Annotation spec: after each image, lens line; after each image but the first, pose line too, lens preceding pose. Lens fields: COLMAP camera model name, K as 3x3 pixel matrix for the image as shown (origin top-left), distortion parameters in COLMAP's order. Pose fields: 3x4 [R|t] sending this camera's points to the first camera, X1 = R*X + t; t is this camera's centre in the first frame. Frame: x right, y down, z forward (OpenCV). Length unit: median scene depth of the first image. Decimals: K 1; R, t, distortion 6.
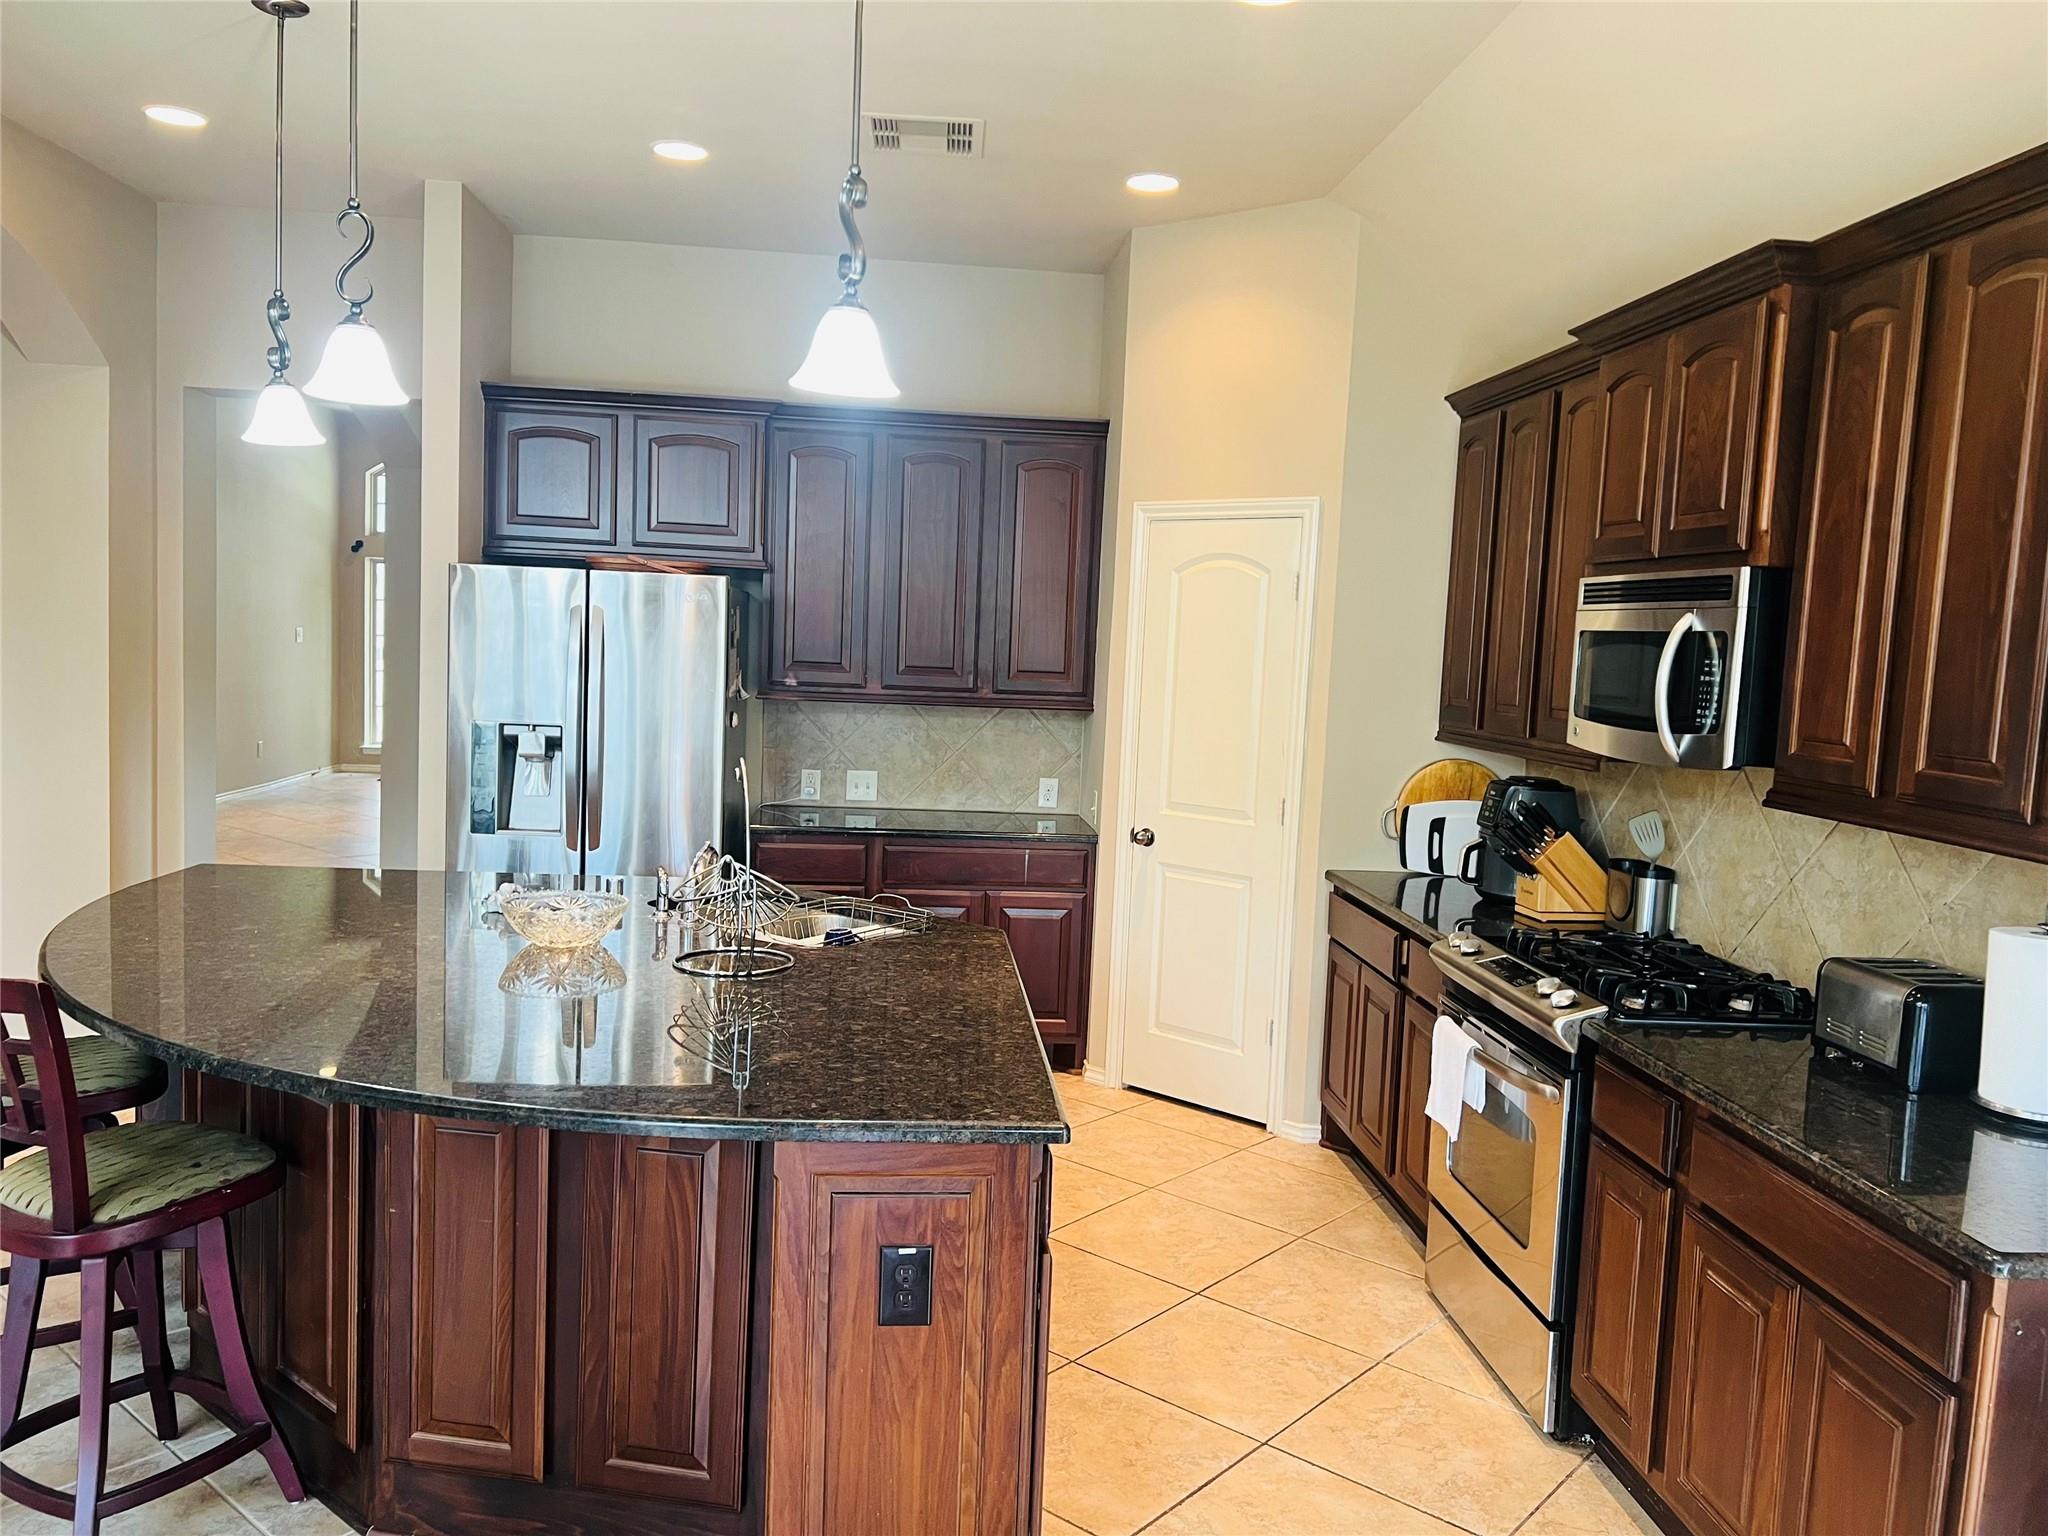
lens RADIAL K [[1541.0, 0, 1024.0], [0, 1541.0, 768.0], [0, 0, 1]] dist [0.057079, -0.053269]
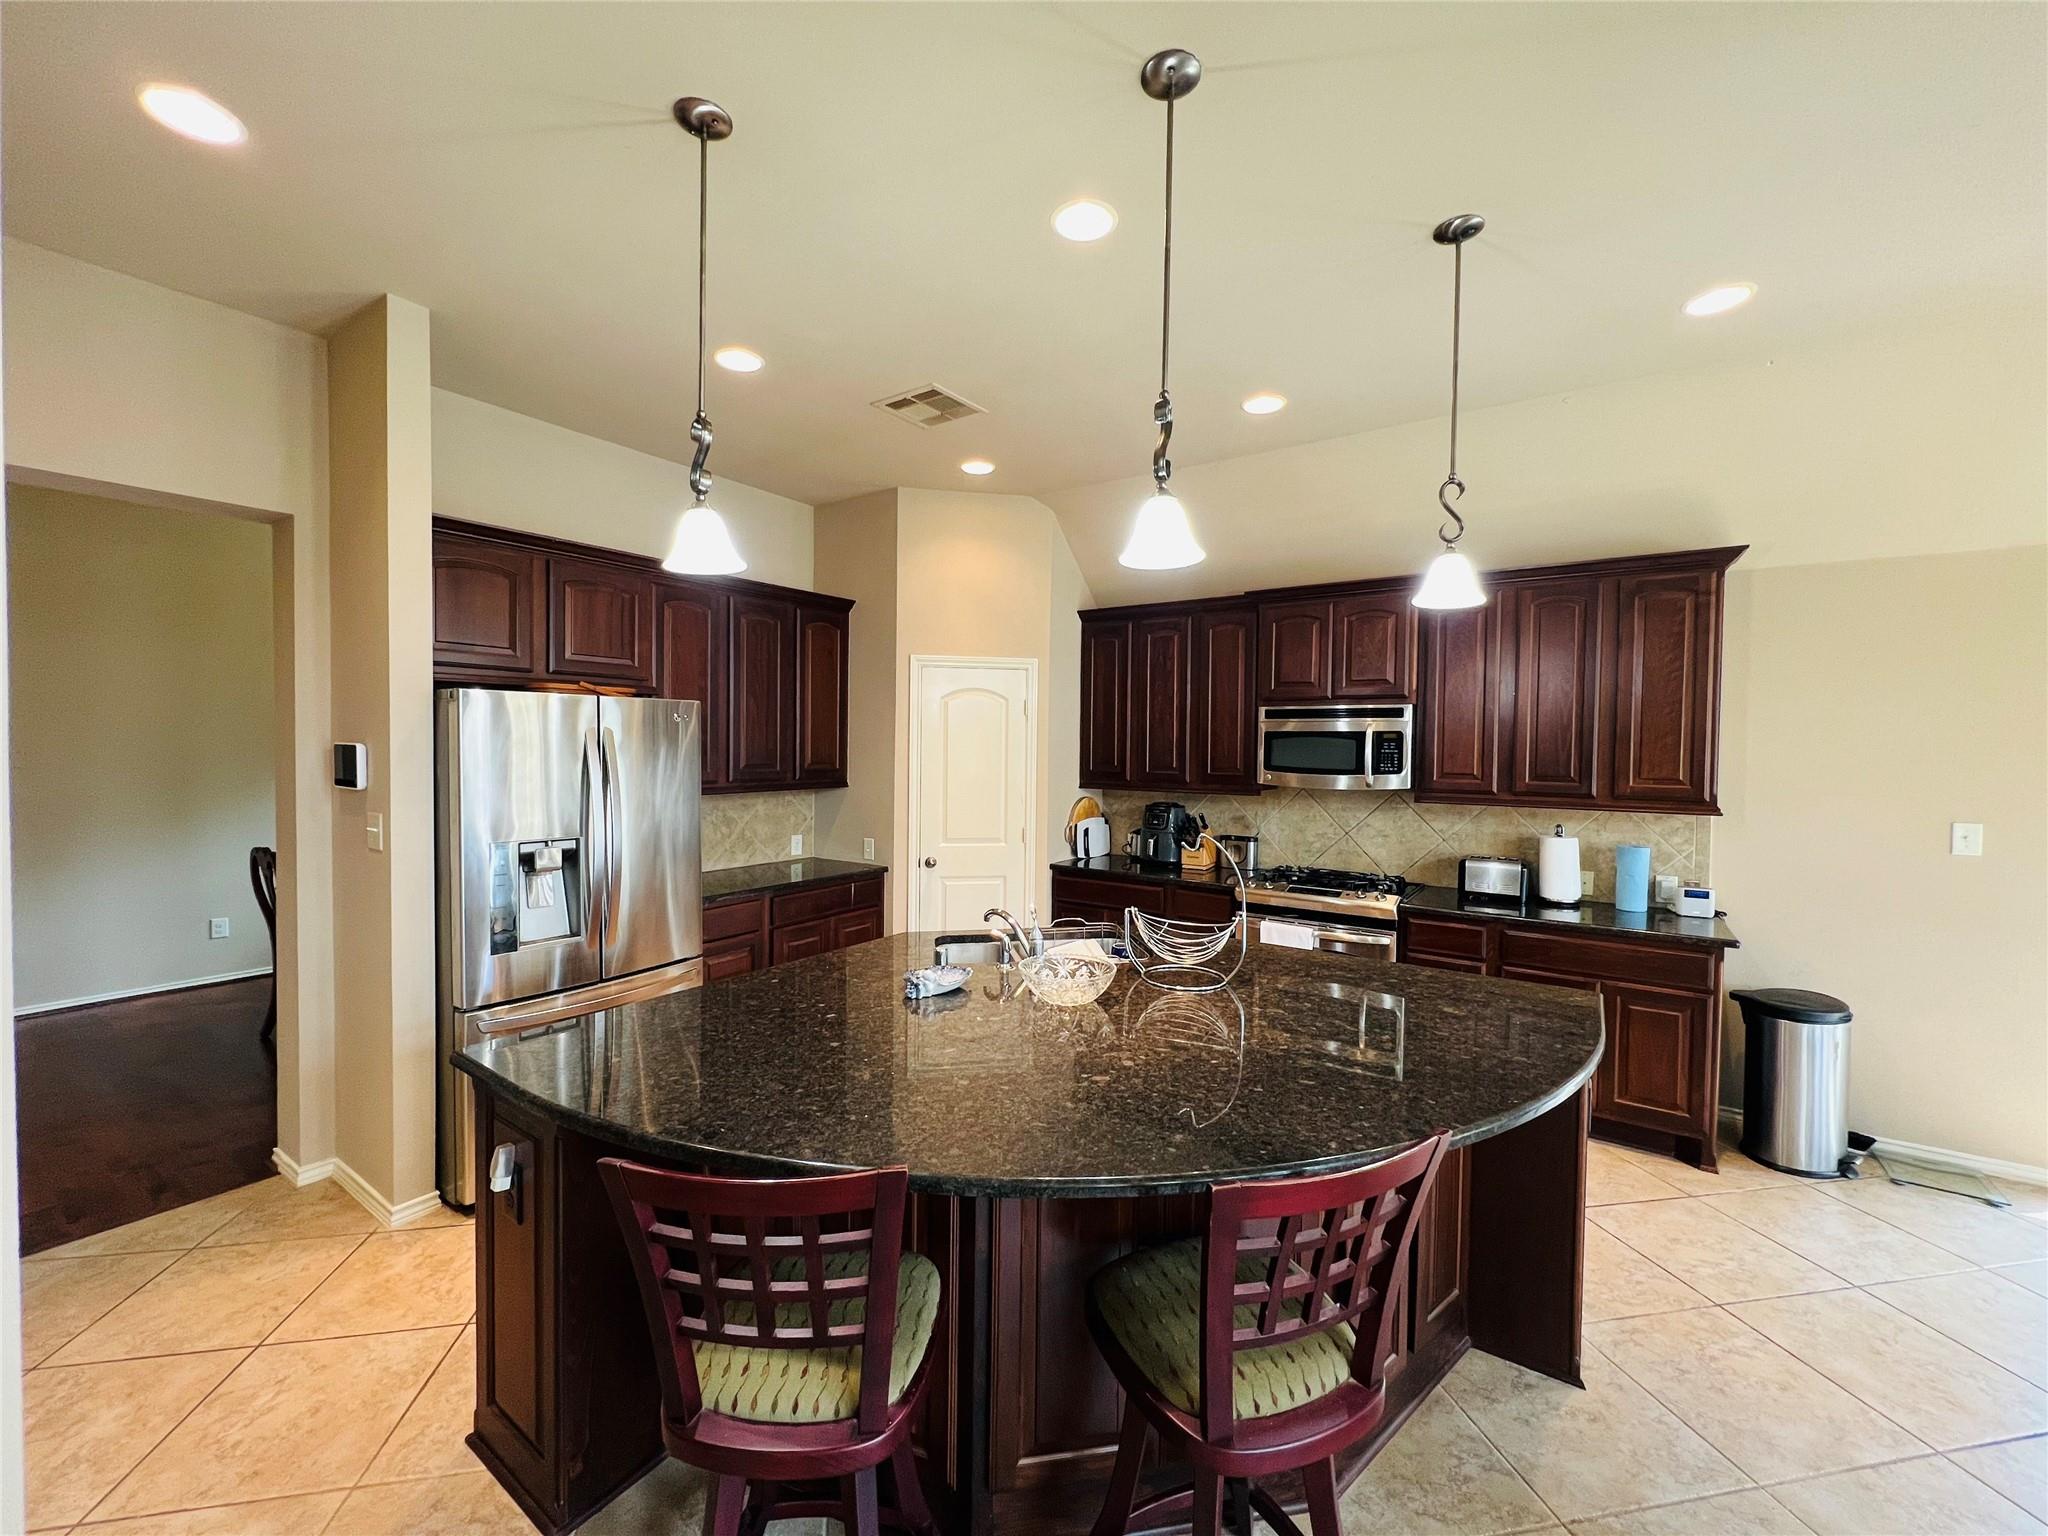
lens RADIAL K [[820.2, 0, 1027.4], [0, 820.2, 763.5], [0, 0, 1]] dist [-0.000957, -0.000054]
pose [[0.638772, -0.054316, 0.767477, -0.552161], [0.084367, 0.996435, 0.000300, -0.054400], [-0.764757, 0.064558, 0.641077, 0.397852]]
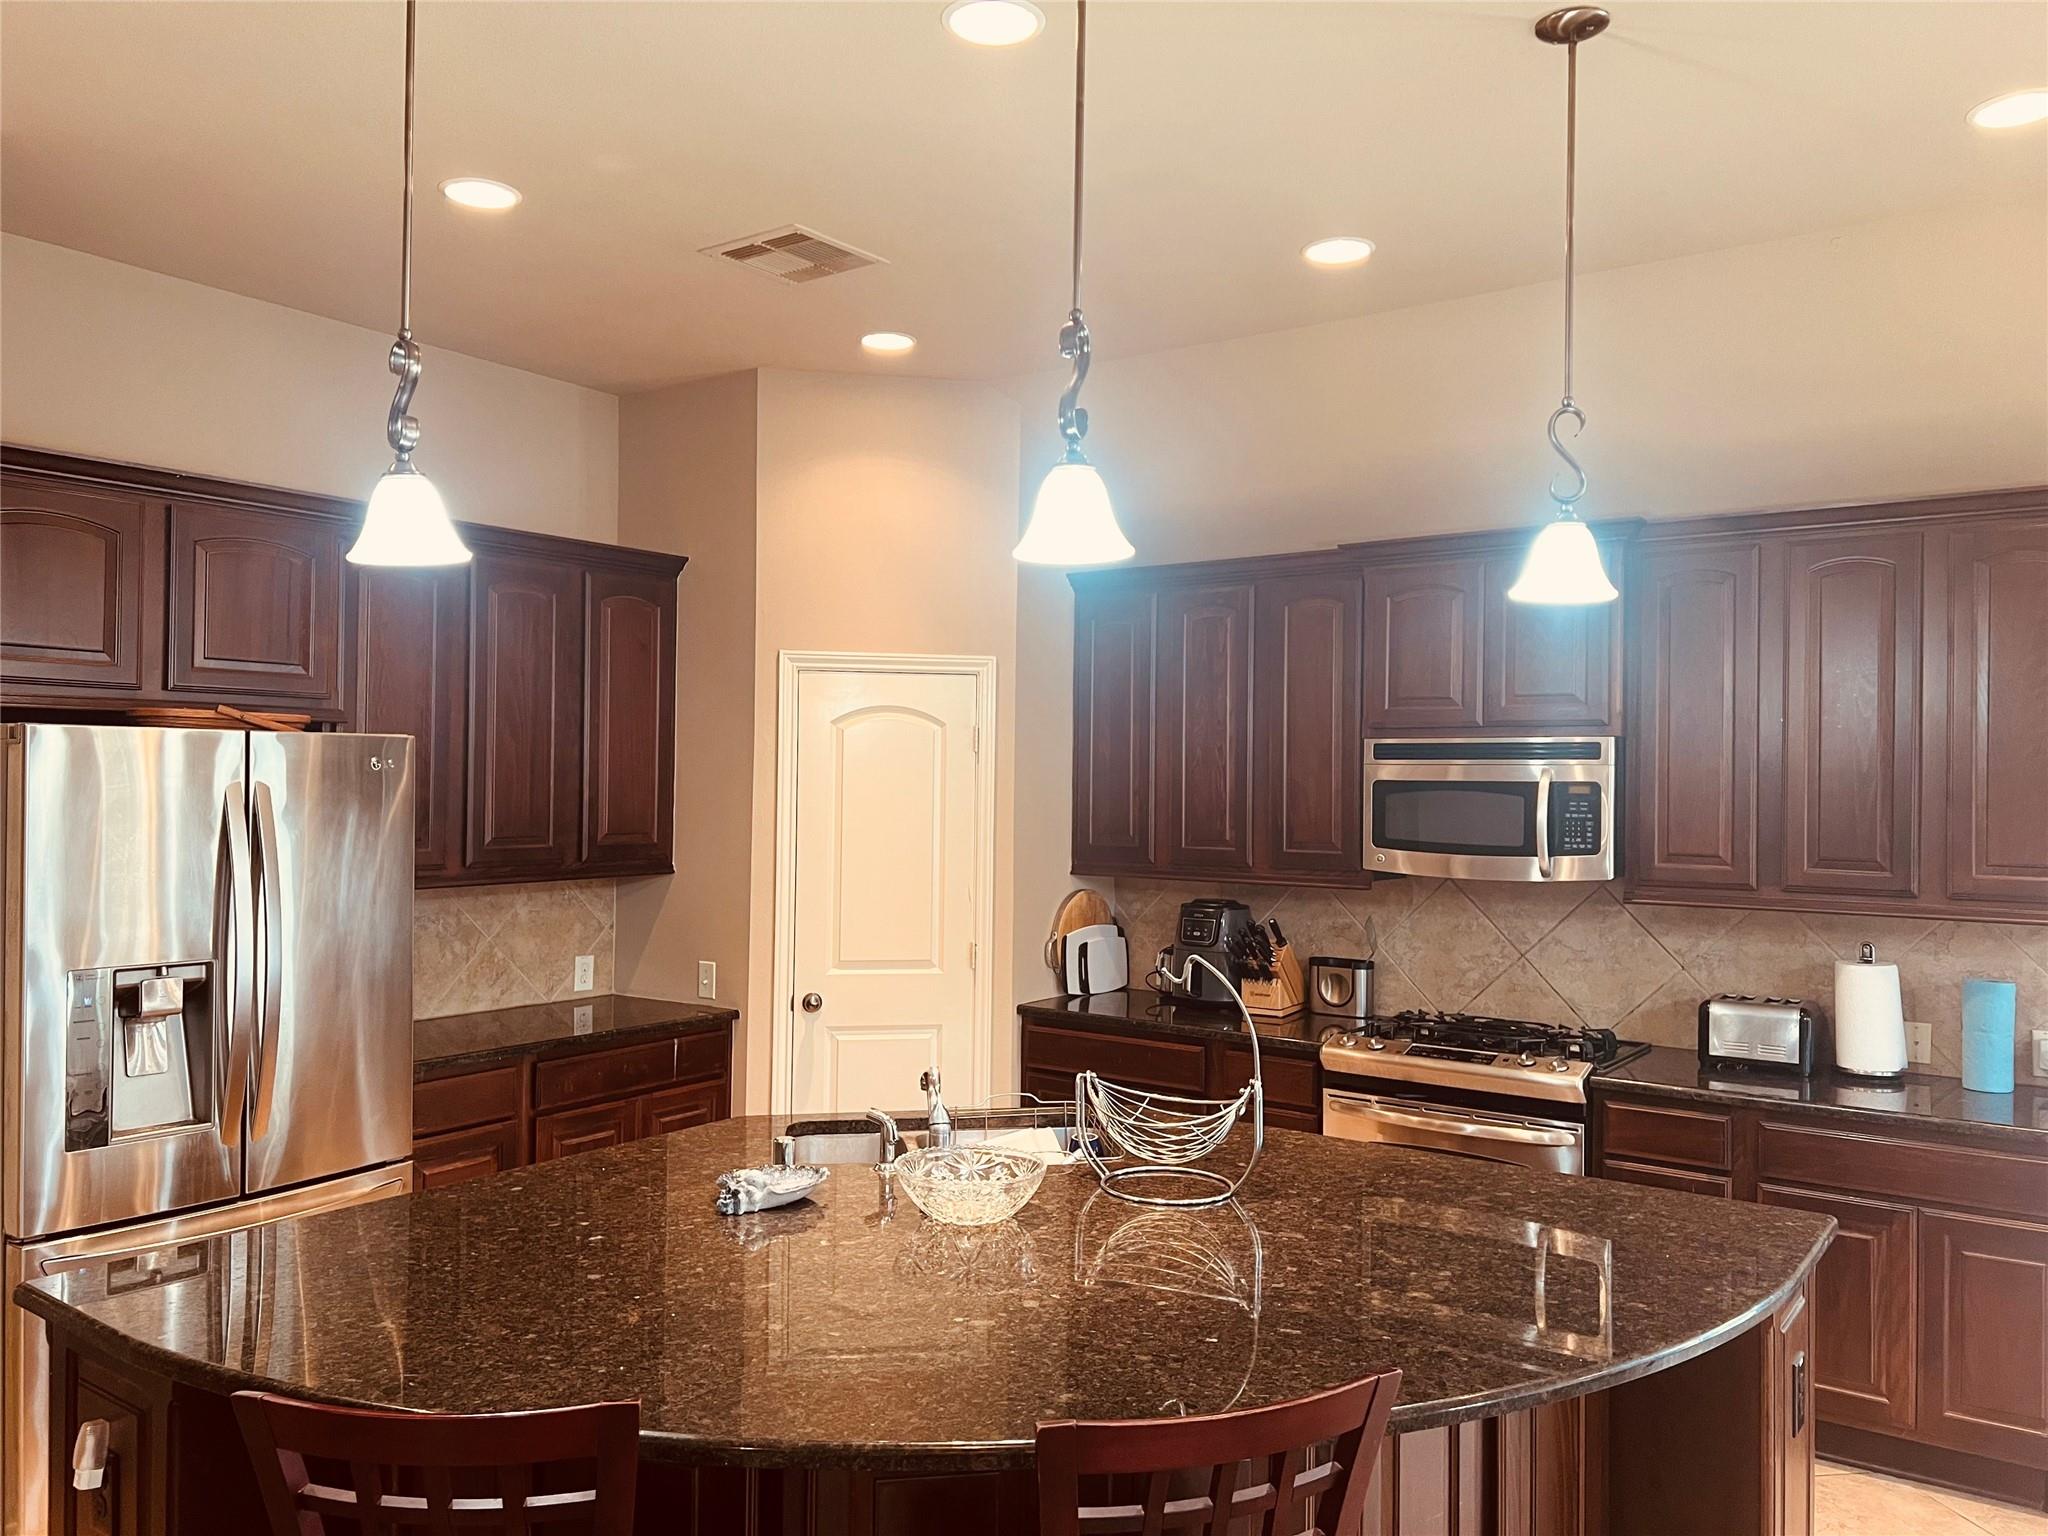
lens RADIAL K [[1541.0, 0, 1024.0], [0, 1541.0, 768.0], [0, 0, 1]] dist [0.057079, -0.053269]
pose [[0.653302, -0.029034, 0.756540, -0.594005], [0.084011, 0.995873, -0.034327, -0.059800], [-0.752422, 0.085984, 0.653046, 0.295515]]
